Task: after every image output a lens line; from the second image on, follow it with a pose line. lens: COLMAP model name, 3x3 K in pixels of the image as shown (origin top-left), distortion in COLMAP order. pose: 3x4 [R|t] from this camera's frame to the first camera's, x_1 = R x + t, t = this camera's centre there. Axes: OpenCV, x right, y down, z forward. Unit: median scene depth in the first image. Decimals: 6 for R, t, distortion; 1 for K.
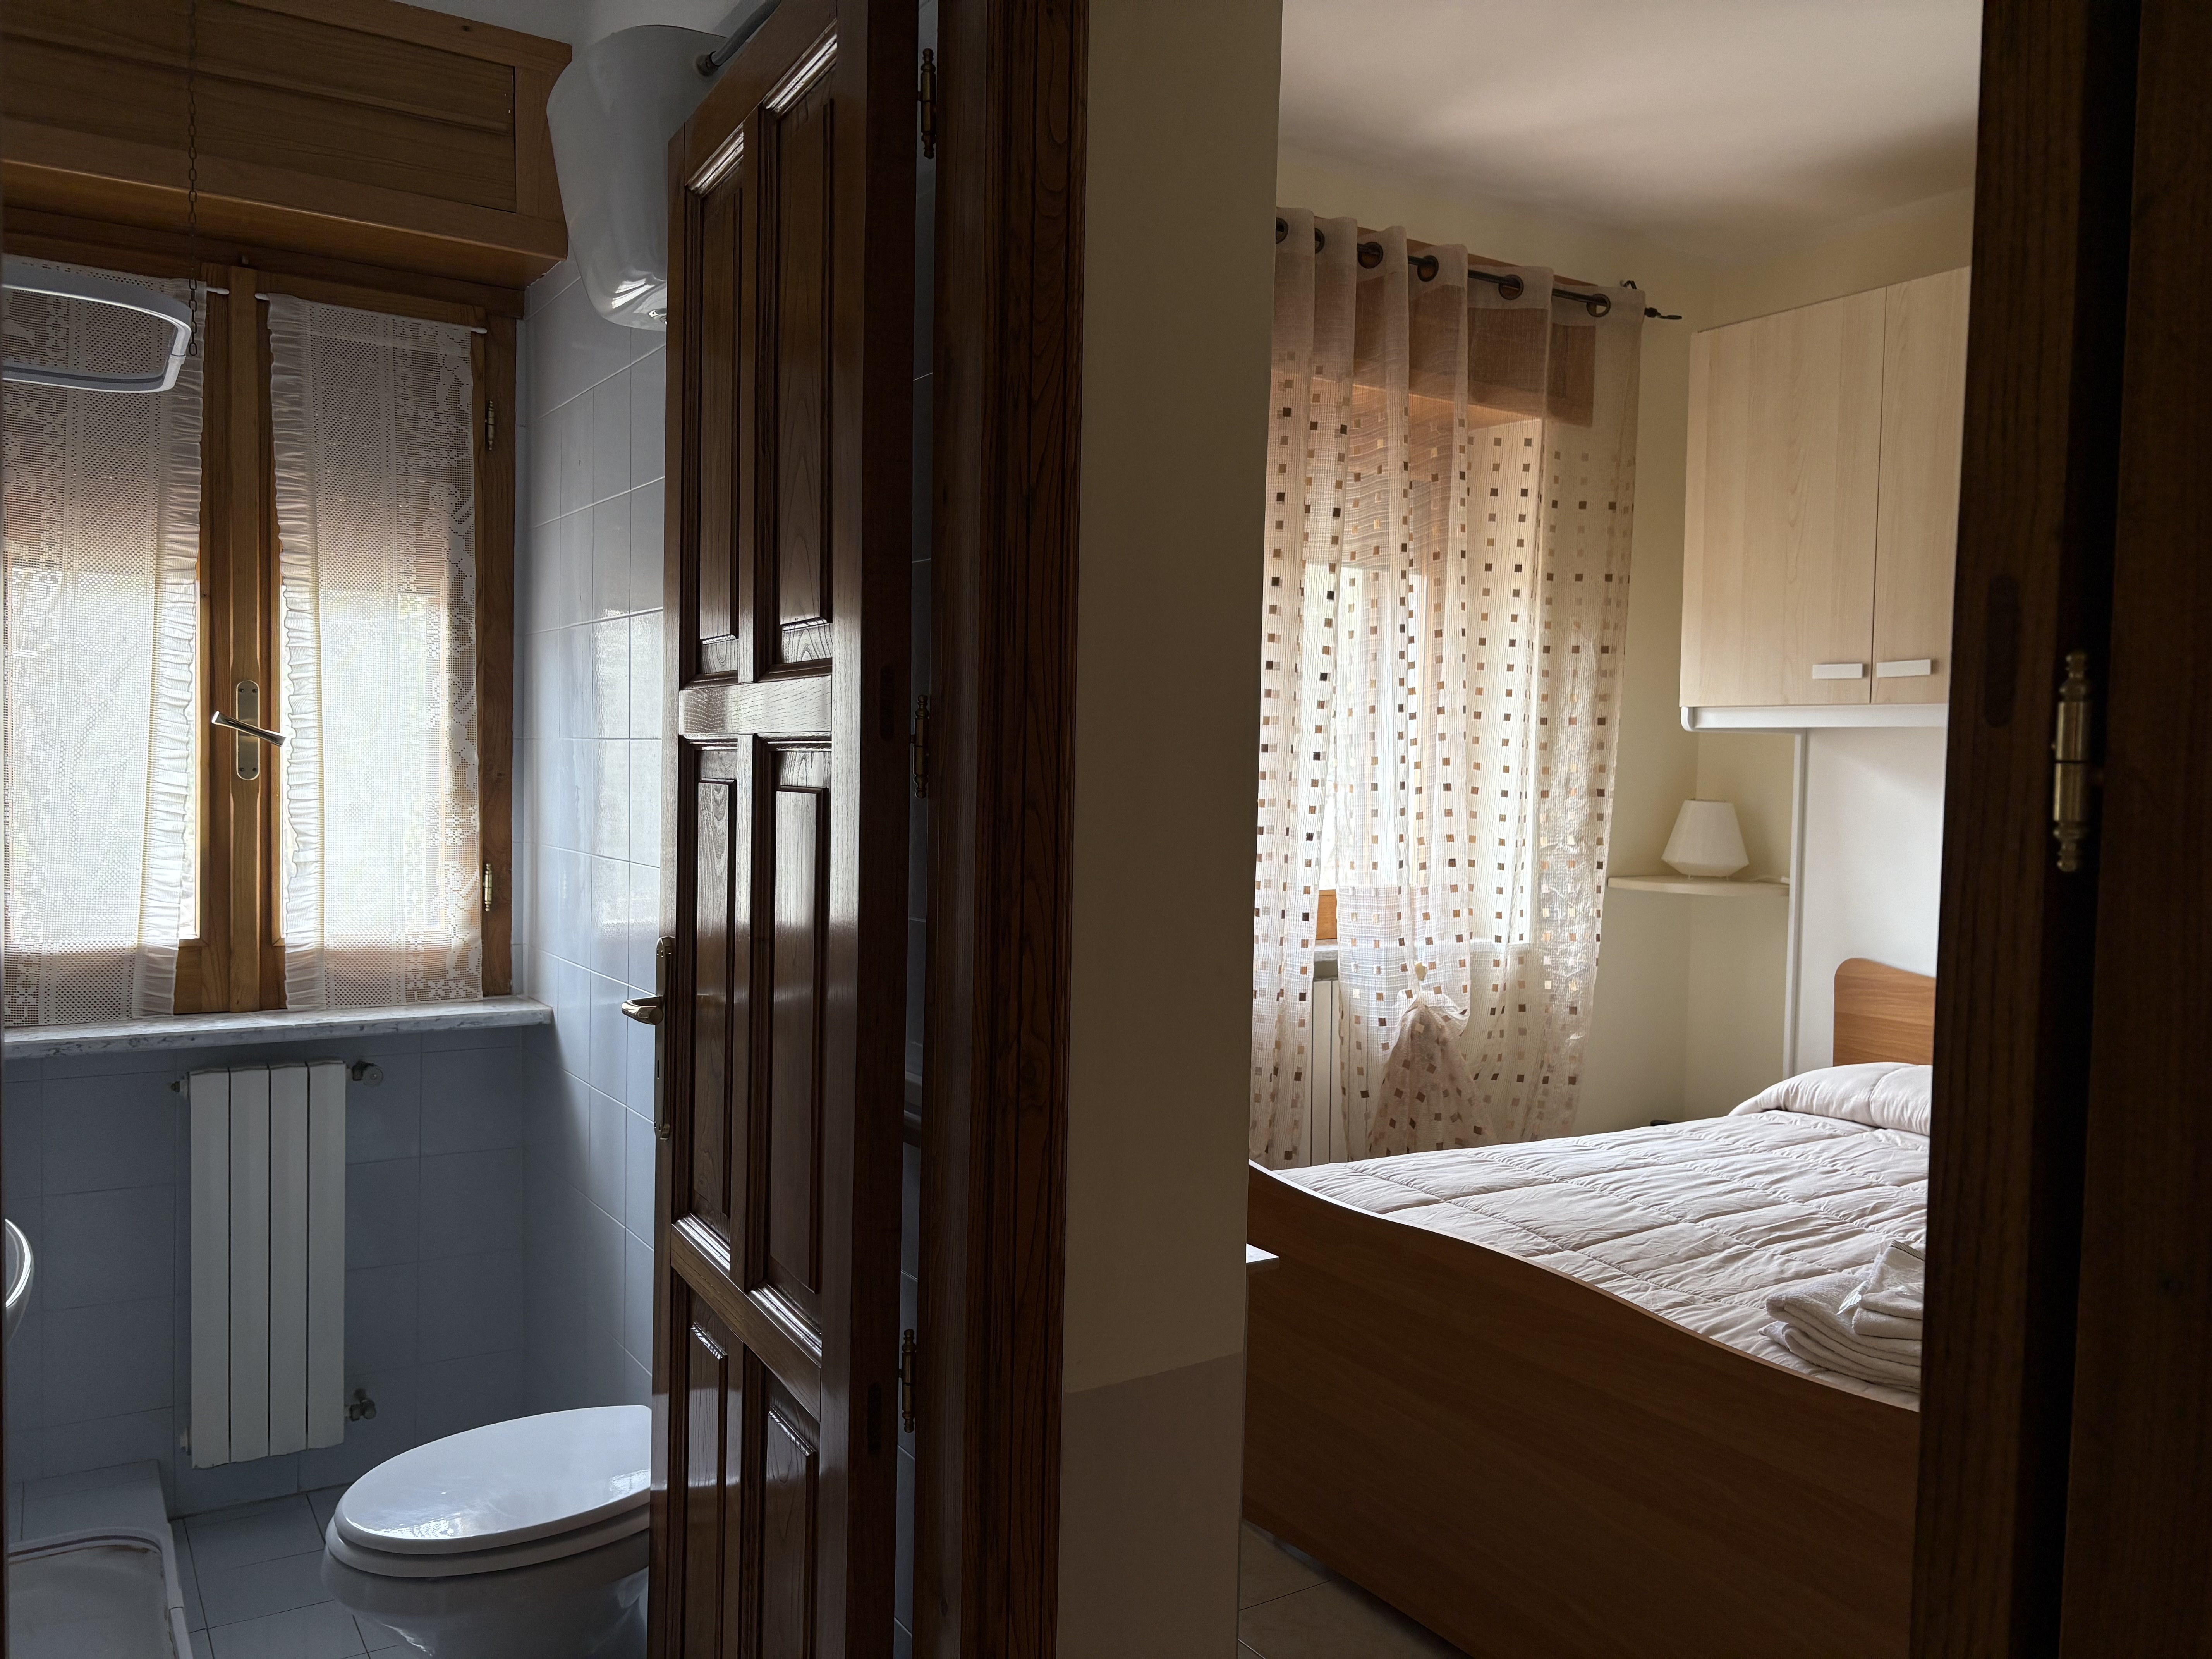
lens RADIAL K [[1664.7, 0, 1105.9], [0, 1664.7, 834.4], [0, 0, 1]] dist [0.069172, -0.141586]
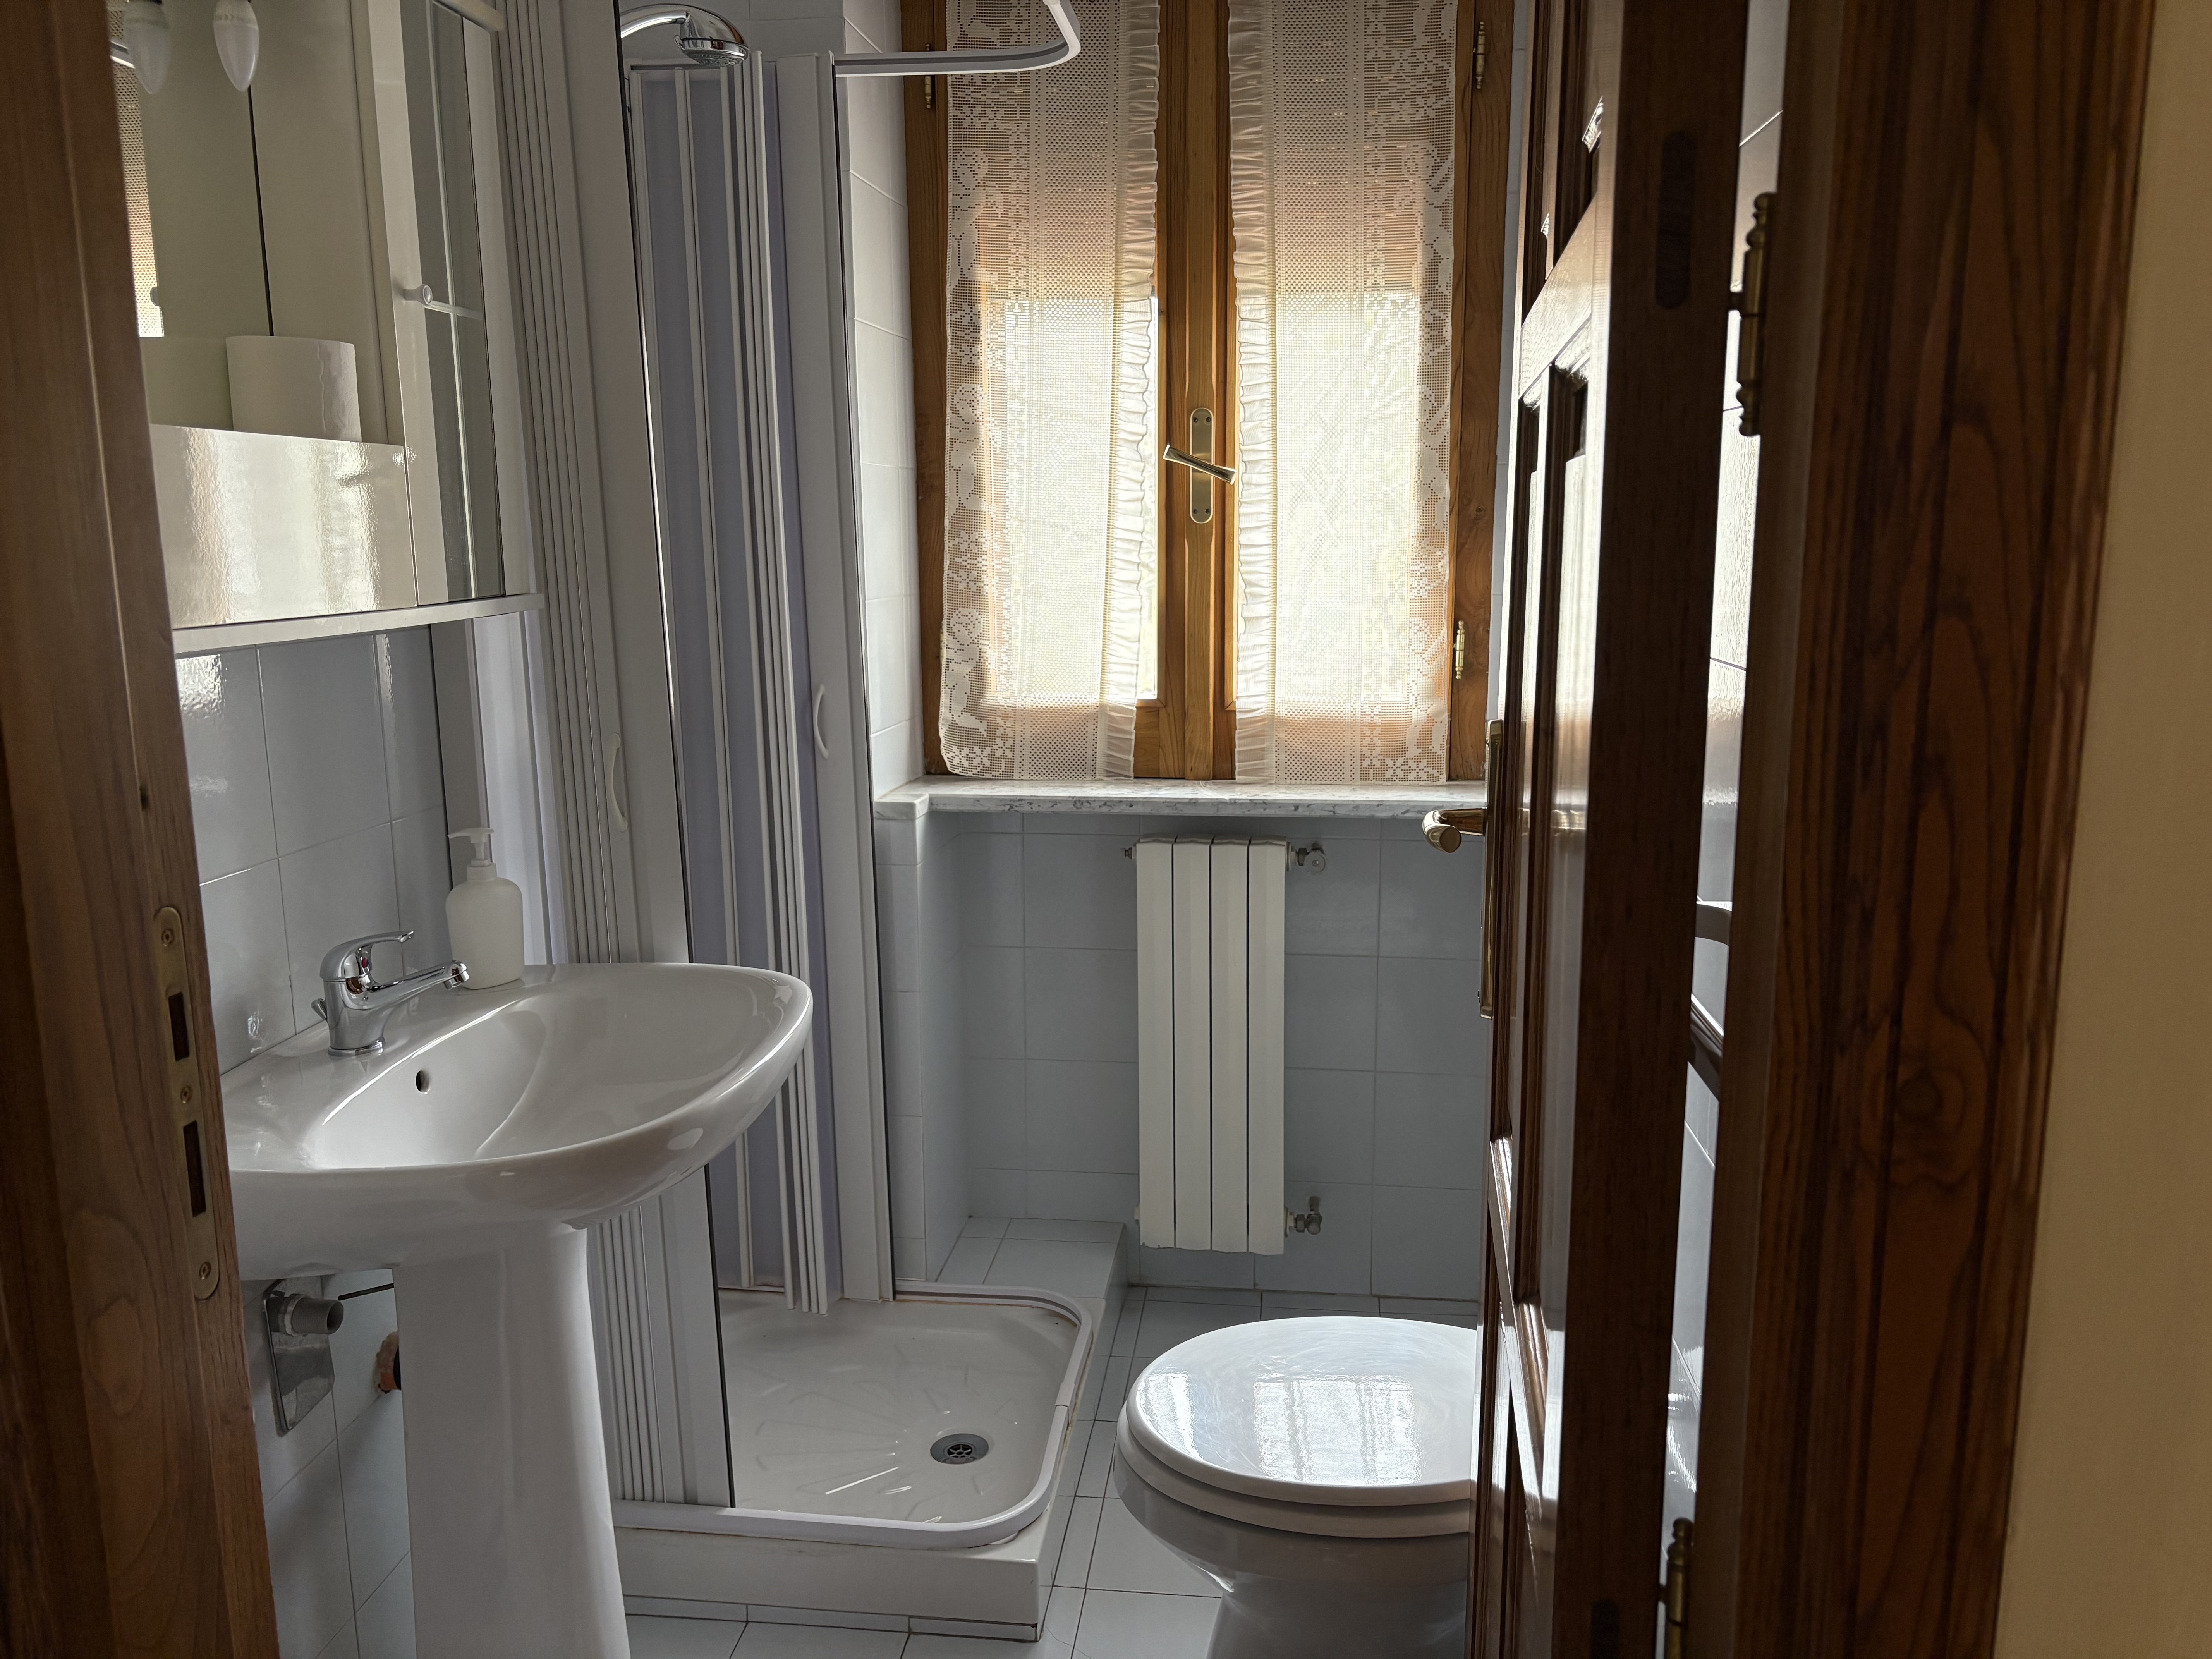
lens RADIAL K [[1664.7, 0, 1105.9], [0, 1664.7, 834.4], [0, 0, 1]] dist [0.069172, -0.141586]
pose [[0.774893, 0.091466, -0.625440, 0.022490], [-0.007546, 0.990743, 0.135539, 0.012026], [0.632048, -0.100308, 0.768410, 0.264496]]
